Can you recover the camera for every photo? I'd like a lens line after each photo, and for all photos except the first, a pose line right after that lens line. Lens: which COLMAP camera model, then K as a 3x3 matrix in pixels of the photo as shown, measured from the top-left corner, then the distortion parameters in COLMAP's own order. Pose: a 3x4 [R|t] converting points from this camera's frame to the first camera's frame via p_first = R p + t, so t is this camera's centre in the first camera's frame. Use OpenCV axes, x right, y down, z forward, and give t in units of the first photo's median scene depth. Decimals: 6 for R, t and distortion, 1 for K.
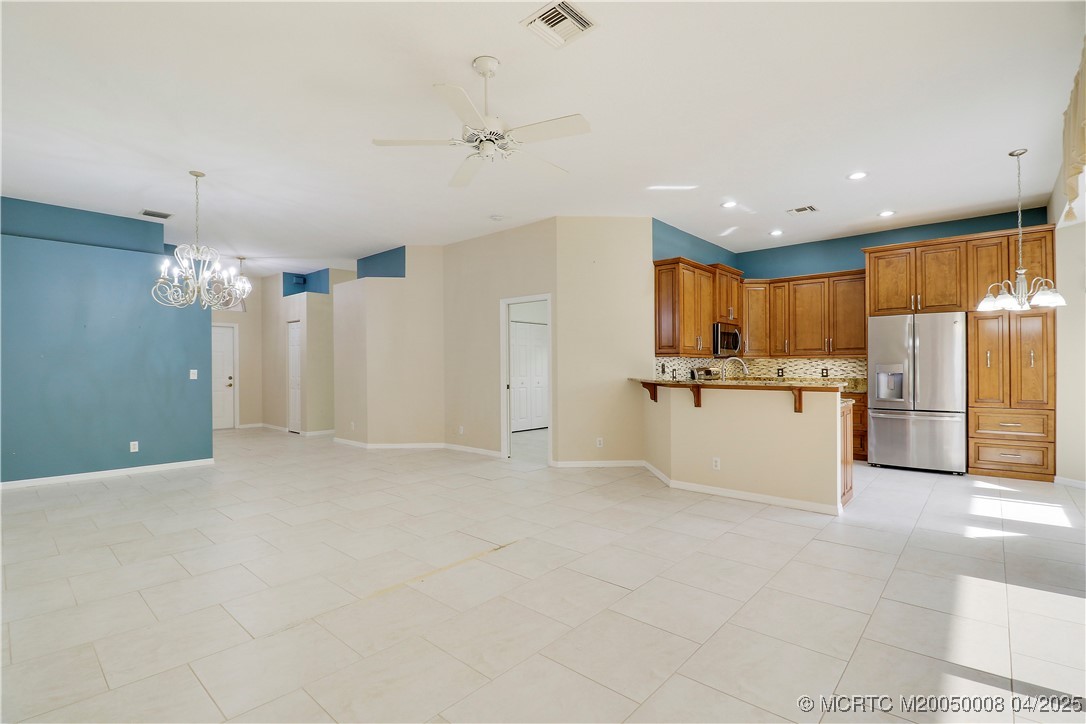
lens RADIAL K [[508.5, 0, 553.7], [0, 508.5, 367.0], [0, 0, 1]] dist [-0.004911, -0.004255]
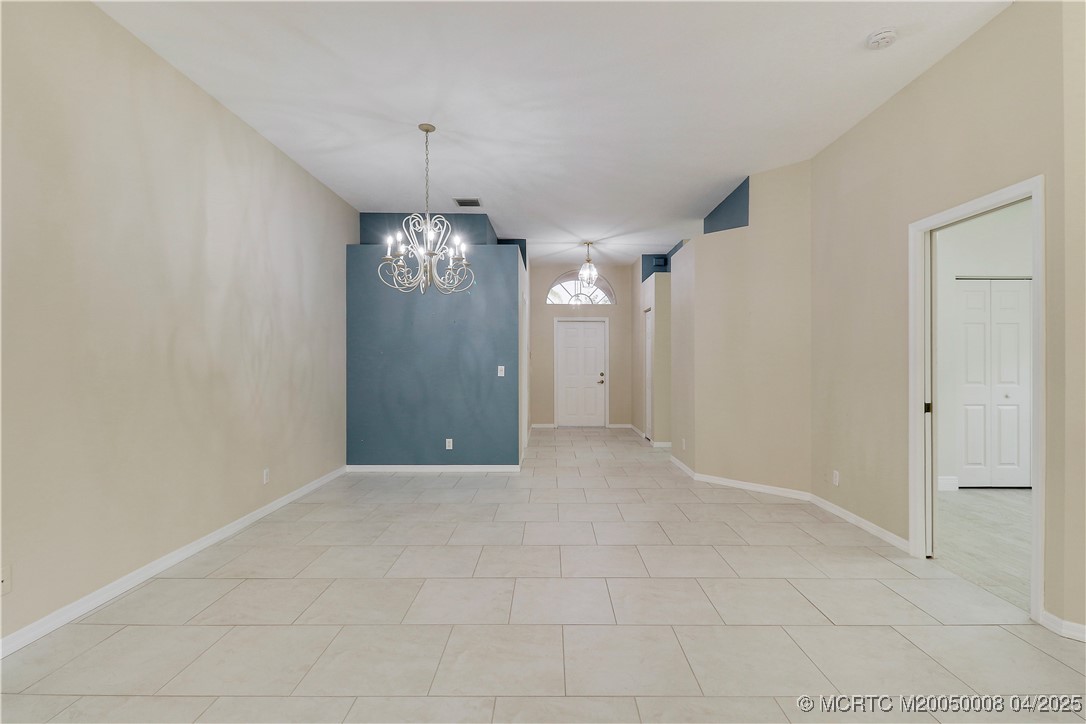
lens RADIAL K [[508.5, 0, 545.3], [0, 508.5, 366.6], [0, 0, 1]] dist [-0.004911, -0.004255]
pose [[0.650147, 0.009390, -0.759750, 0.032109], [-0.003696, 0.999951, 0.009195, -0.002038], [0.759799, -0.003170, 0.650150, 0.384812]]
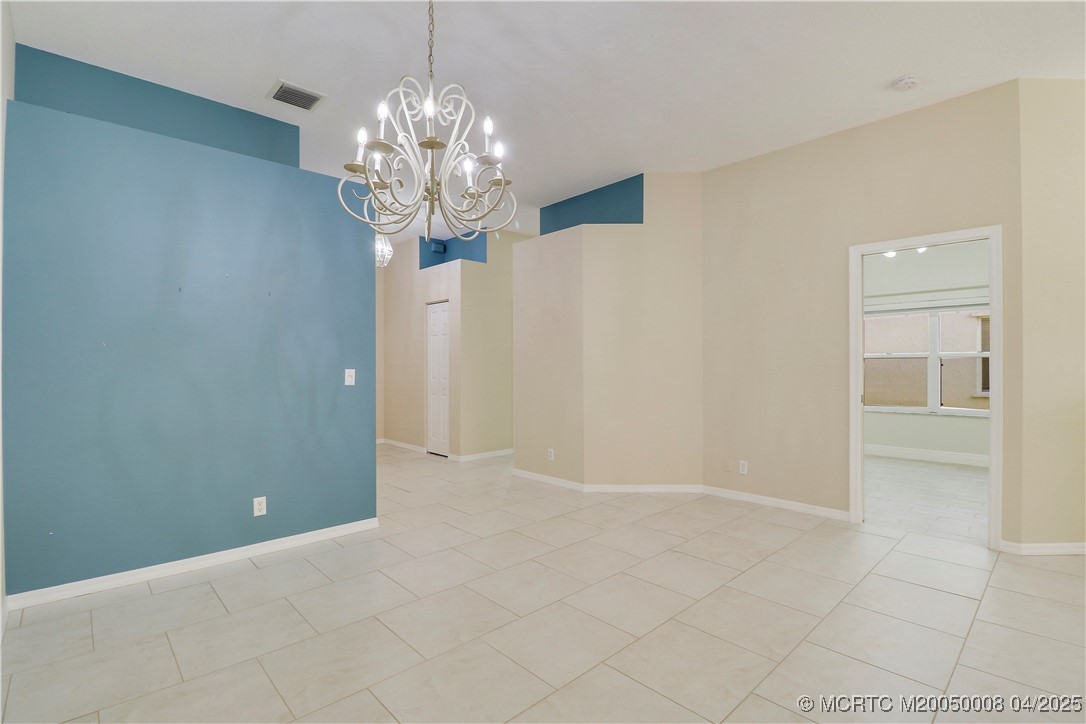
lens RADIAL K [[508.5, 0, 553.4], [0, 508.5, 364.6], [0, 0, 1]] dist [-0.004911, -0.004255]
pose [[0.996150, -0.001021, -0.087658, -0.349779], [0.001031, 0.999999, 0.000074, -0.000066], [0.087657, -0.000164, 0.996151, 0.358528]]
